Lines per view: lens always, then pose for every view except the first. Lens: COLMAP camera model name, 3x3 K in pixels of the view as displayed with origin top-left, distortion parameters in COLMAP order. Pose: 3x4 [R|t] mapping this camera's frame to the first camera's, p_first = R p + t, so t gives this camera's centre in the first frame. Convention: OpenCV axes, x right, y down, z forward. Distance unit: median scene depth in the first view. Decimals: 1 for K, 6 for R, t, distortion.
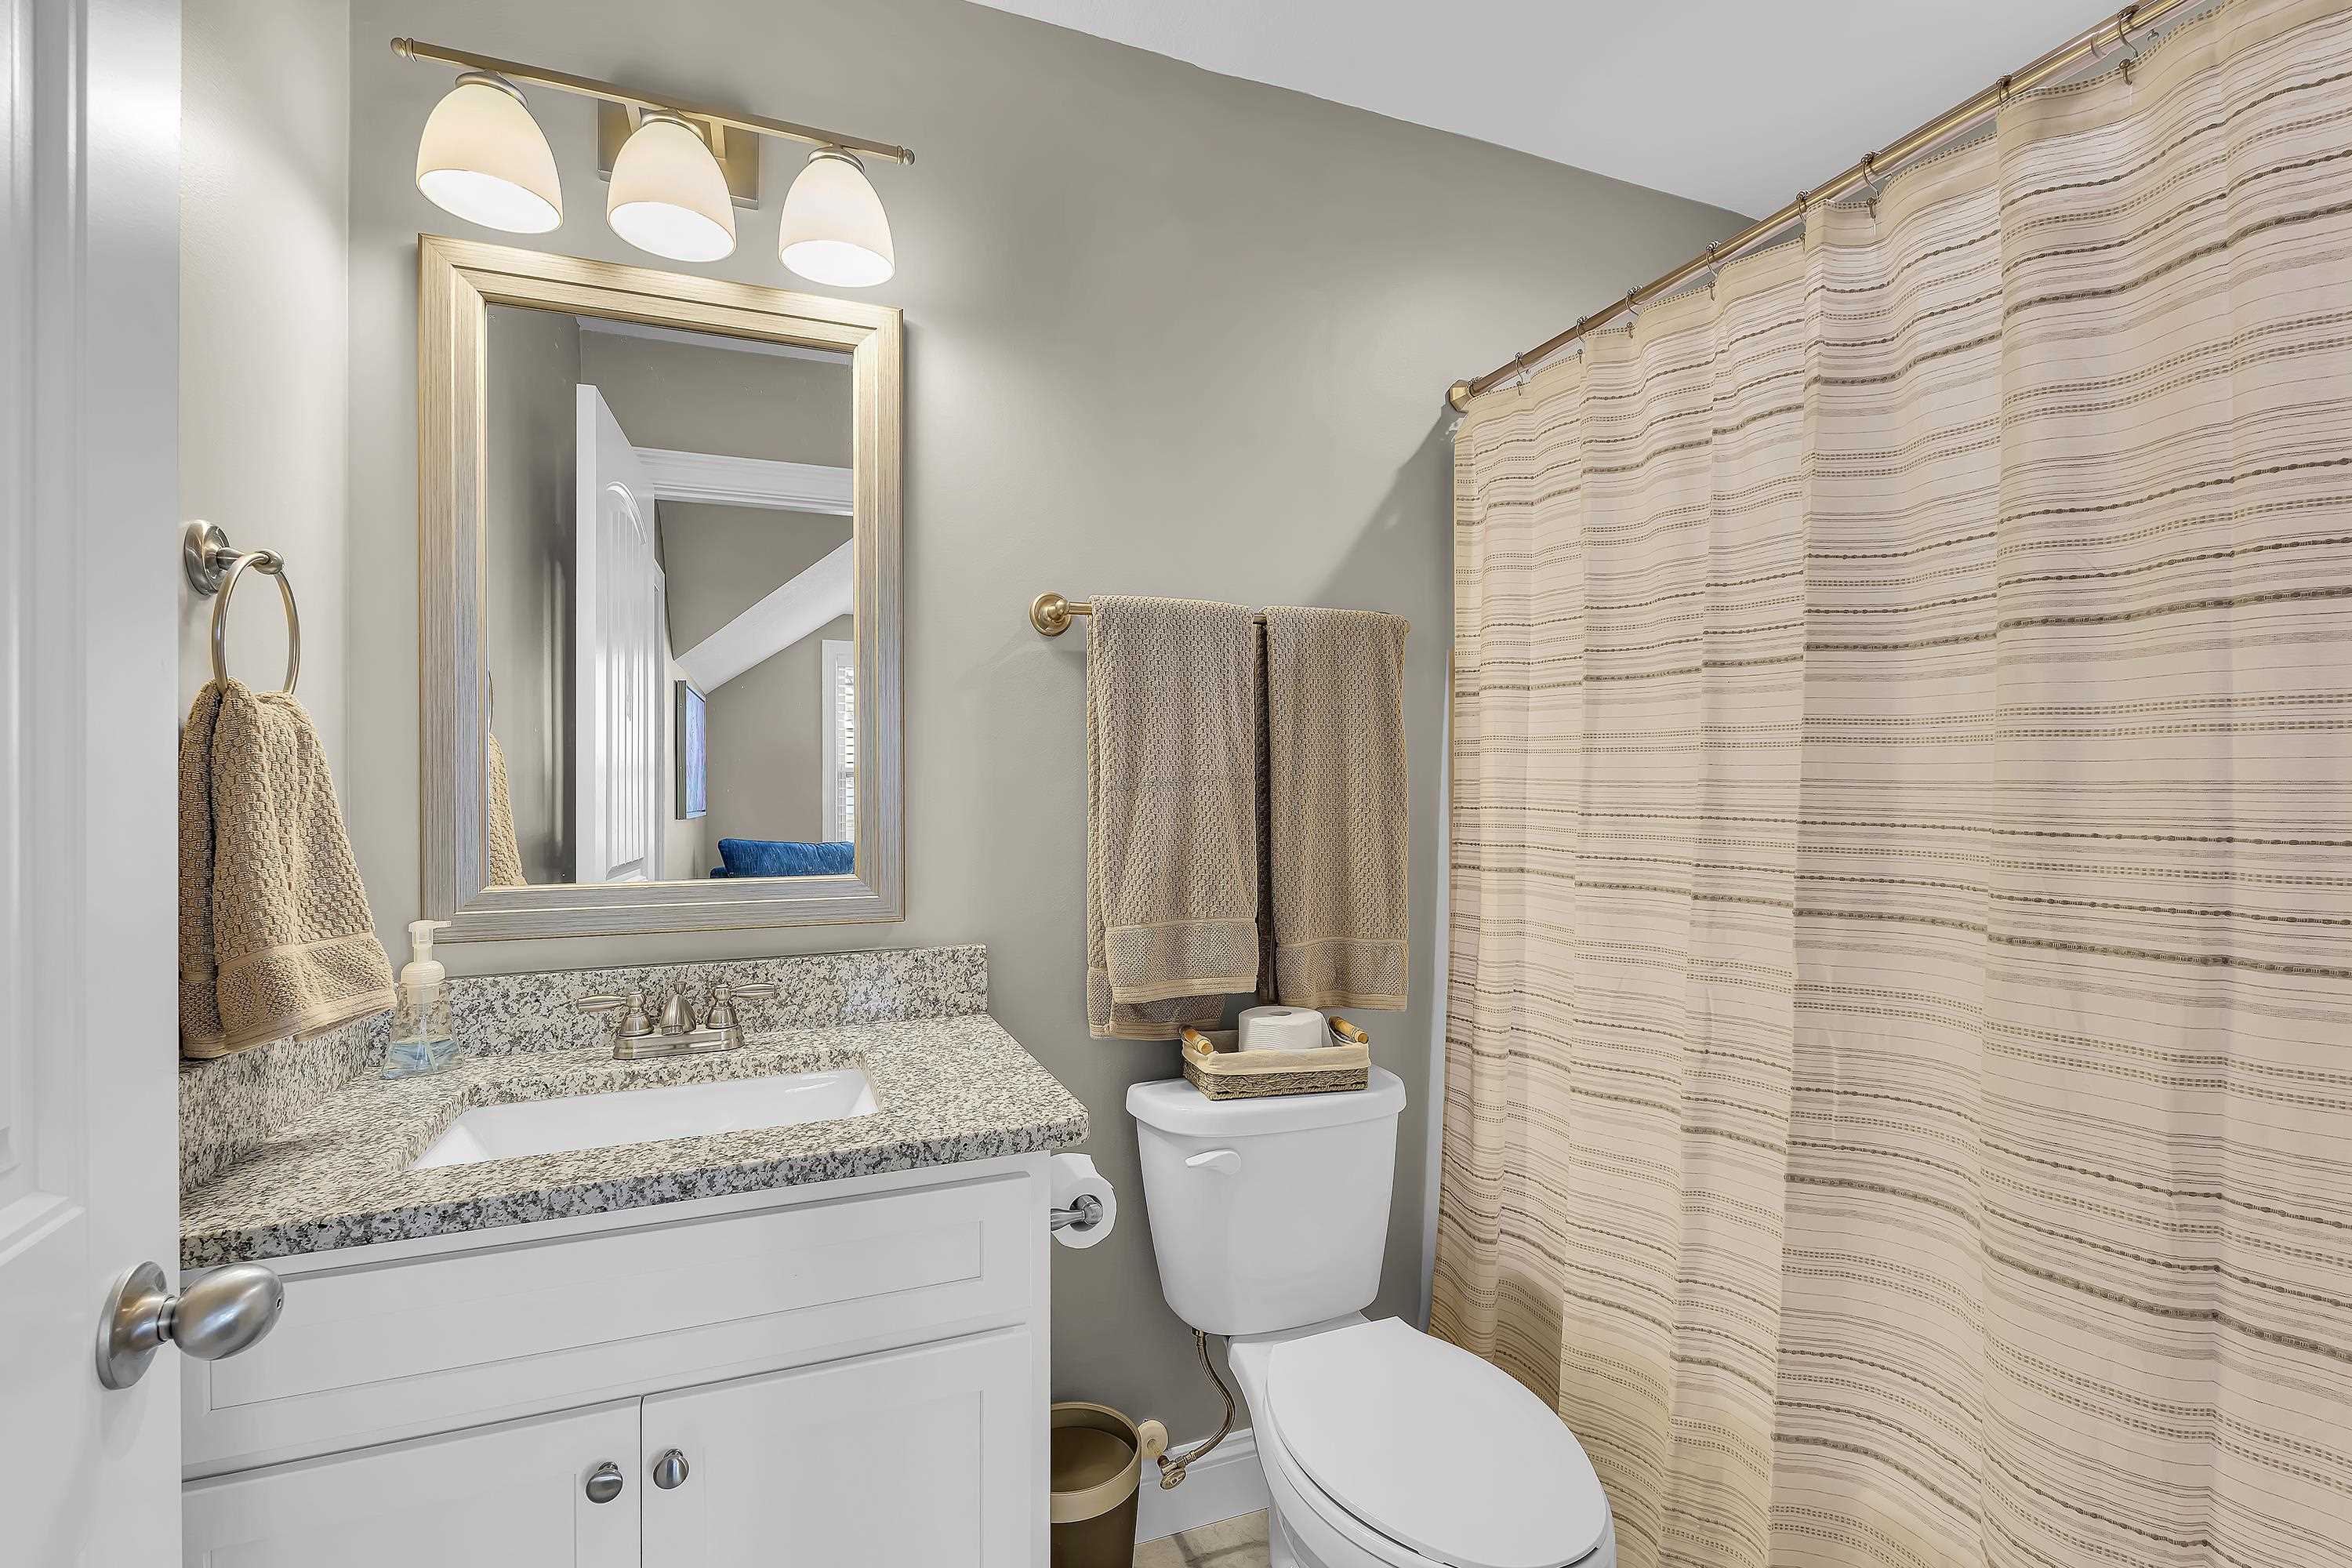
lens RADIAL K [[1025.5, 0, 1177.4], [0, 1025.5, 795.6], [0, 0, 1]] dist [-0.010294, 0.001447]
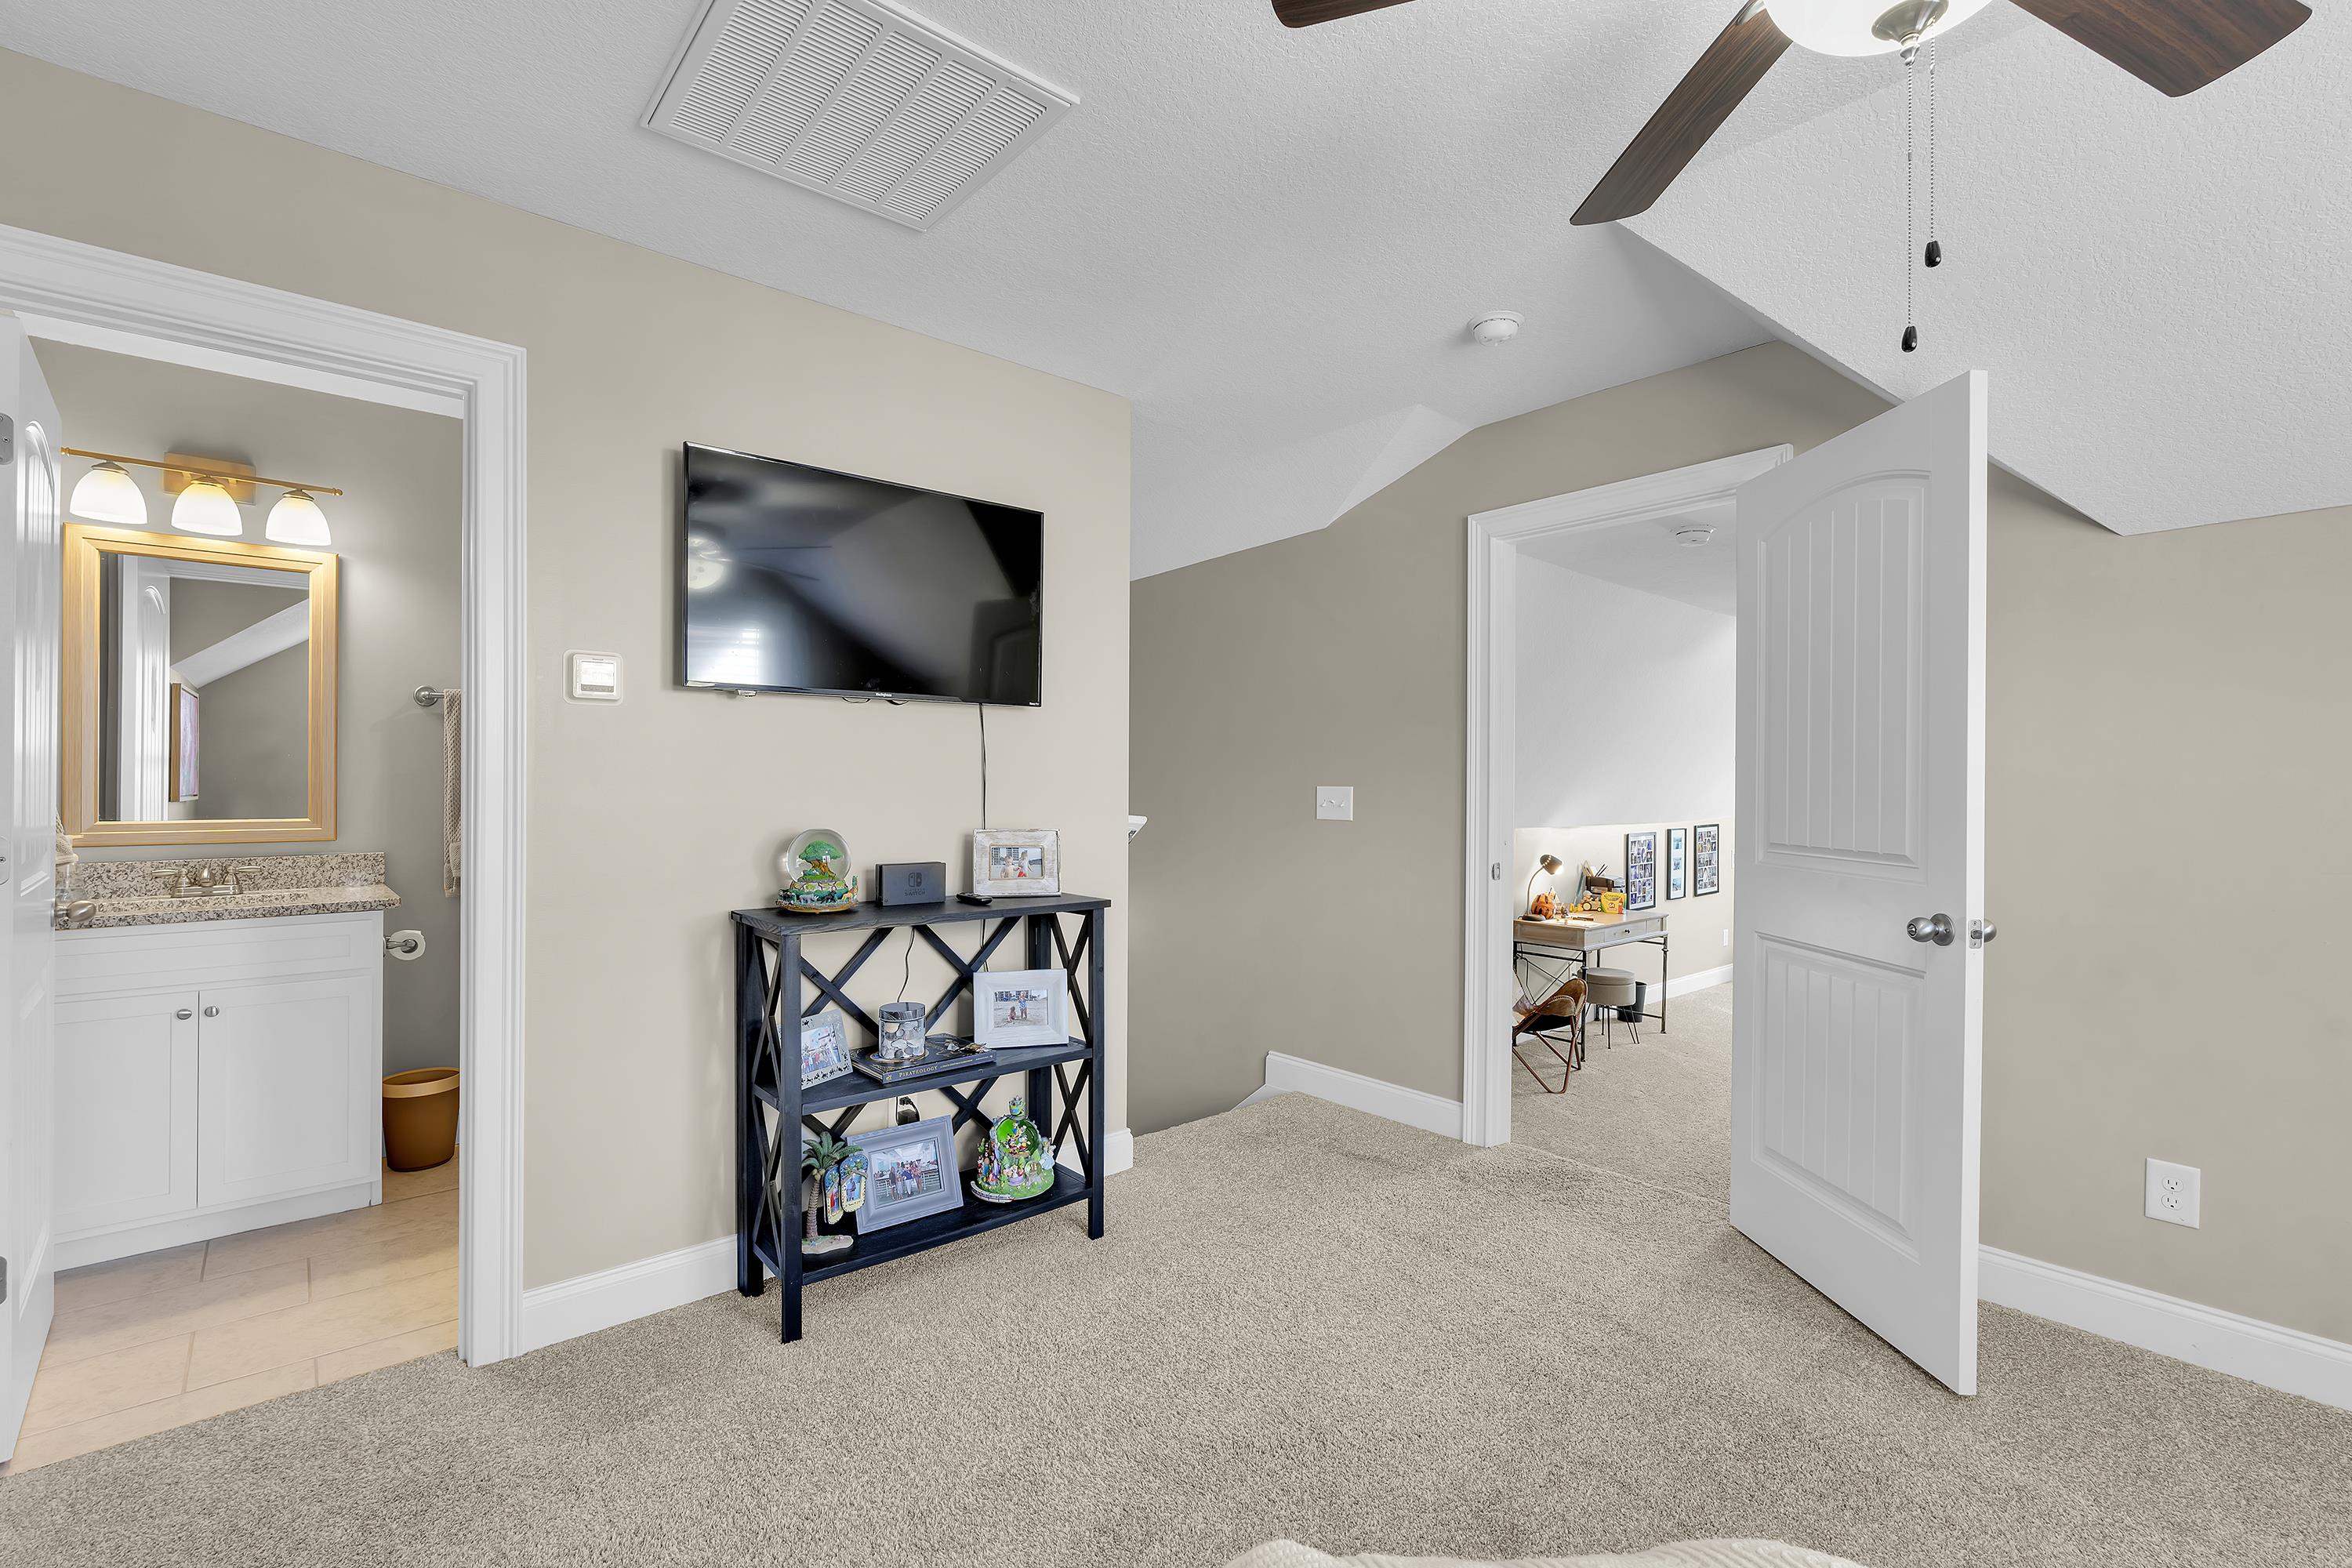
lens RADIAL K [[1025.5, 0, 1174.6], [0, 1025.5, 782.5], [0, 0, 1]] dist [-0.010294, 0.001447]
pose [[0.941662, 0.007685, 0.336471, 0.727292], [-0.006166, 0.999965, -0.005584, 0.003311], [-0.336502, 0.003184, 0.941677, -1.741960]]
